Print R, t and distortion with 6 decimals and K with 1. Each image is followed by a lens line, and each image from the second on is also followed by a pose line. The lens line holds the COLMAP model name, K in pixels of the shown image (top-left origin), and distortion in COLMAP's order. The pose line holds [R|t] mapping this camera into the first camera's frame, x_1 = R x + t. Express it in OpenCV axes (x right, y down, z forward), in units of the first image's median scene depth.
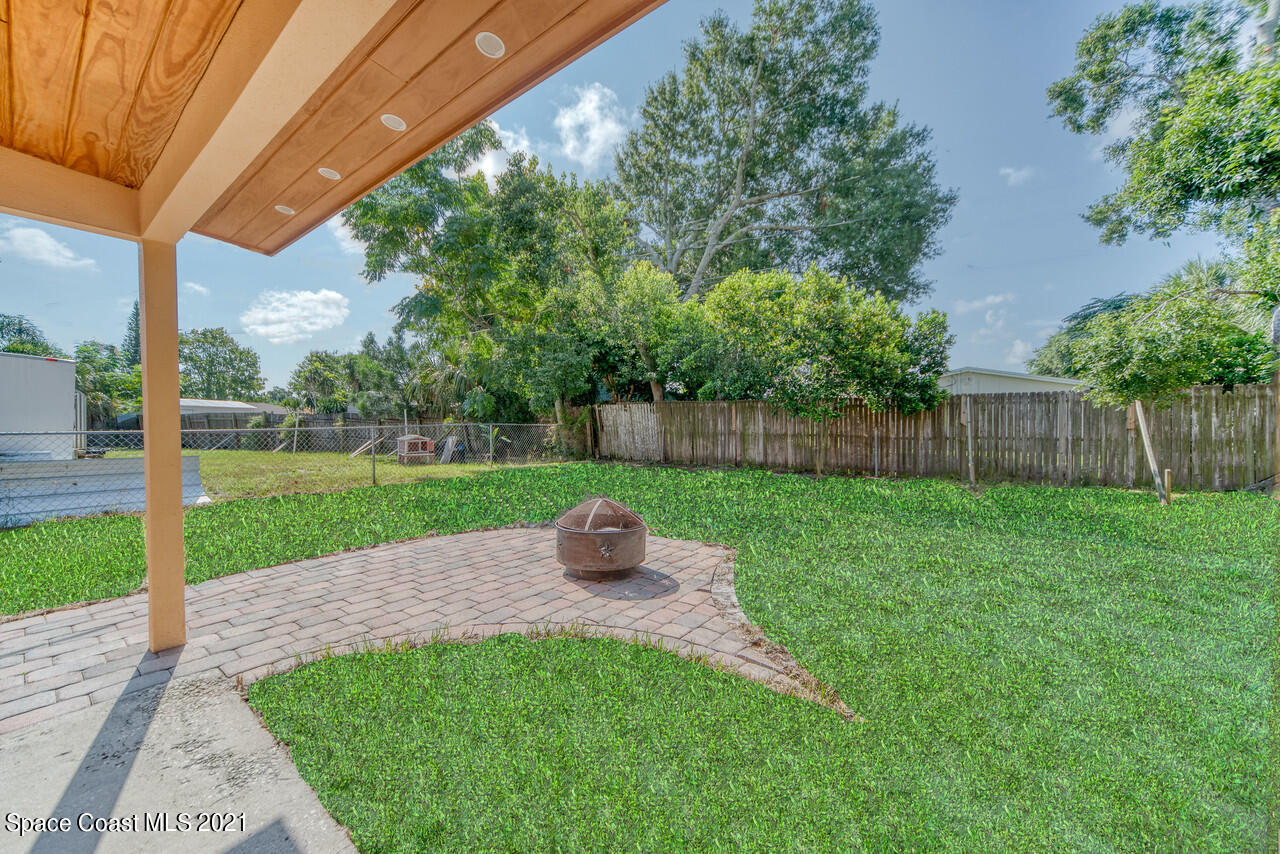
lens RADIAL K [[465.5, 0, 630.1], [0, 465.5, 431.6], [0, 0, 1]] dist [-0.001254, 0.003060]
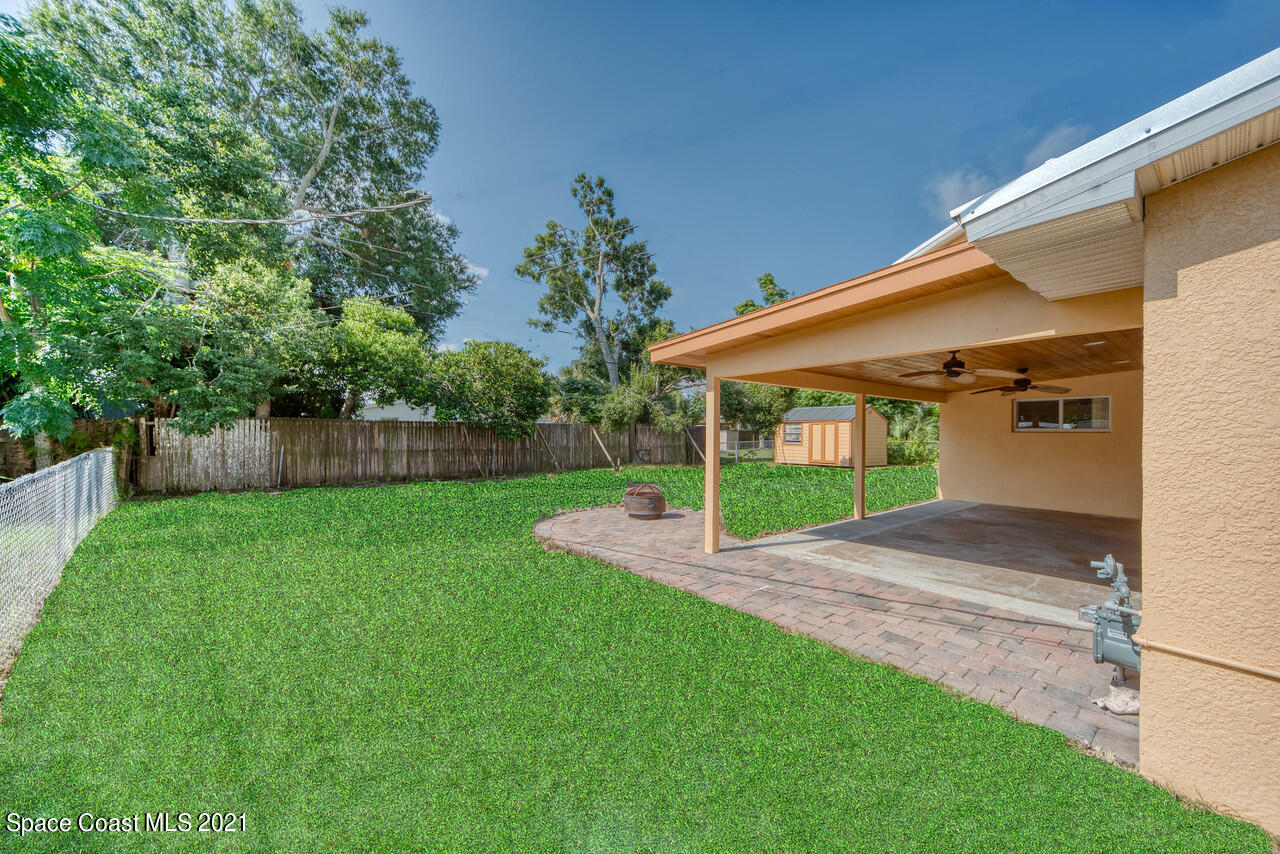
lens RADIAL K [[465.5, 0, 630.1], [0, 465.5, 431.6], [0, 0, 1]] dist [-0.001254, 0.003060]
pose [[0.263731, 0.000413, 0.964596, -0.727467], [0.016851, 0.999845, -0.005035, -0.028481], [-0.964449, 0.017583, 0.263683, 0.170762]]
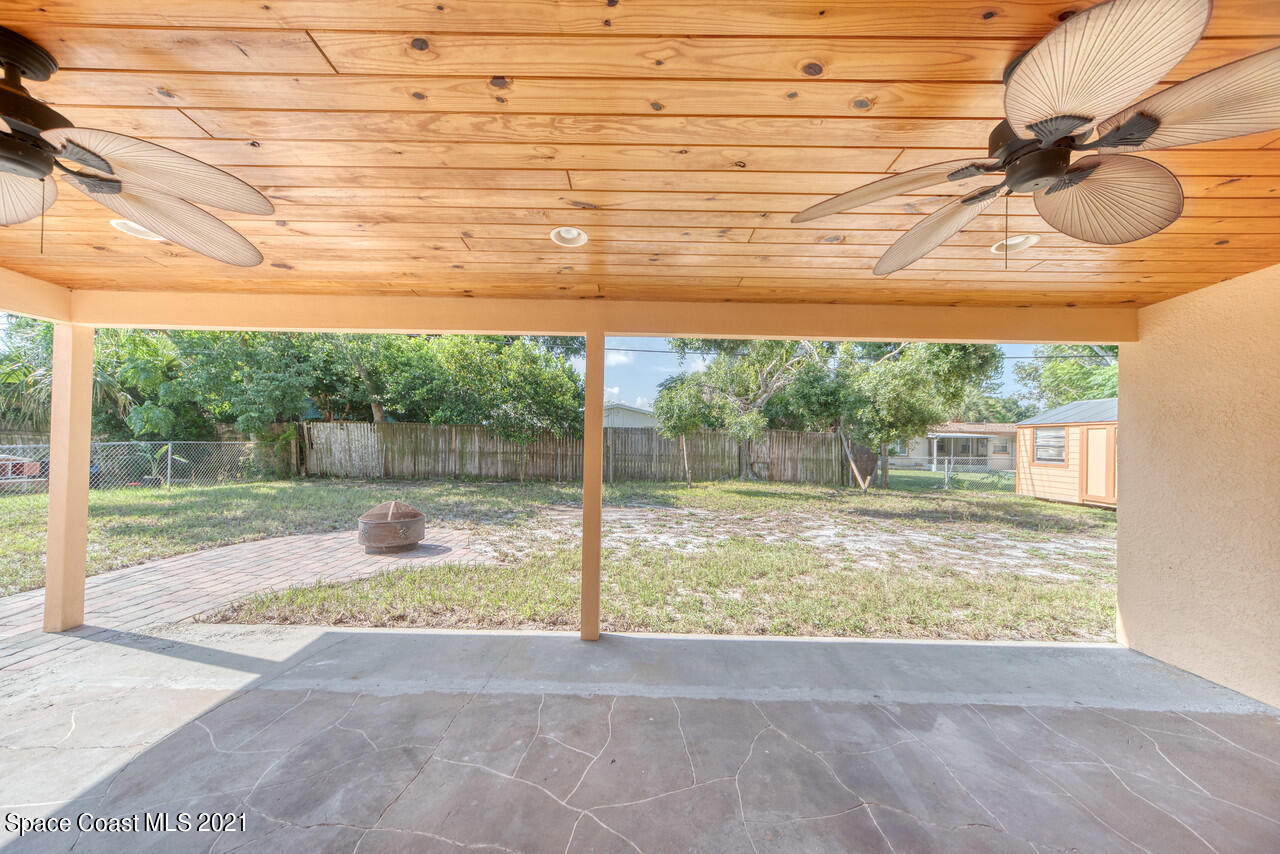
lens RADIAL K [[441.9, 0, 630.6], [0, 441.9, 432.8], [0, 0, 1]] dist [0.000613, 0.002994]
pose [[0.801259, 0.022134, 0.597908, -0.105479], [-0.004774, 0.999520, -0.030604, -0.012813], [-0.598299, 0.021667, 0.800980, -0.212126]]
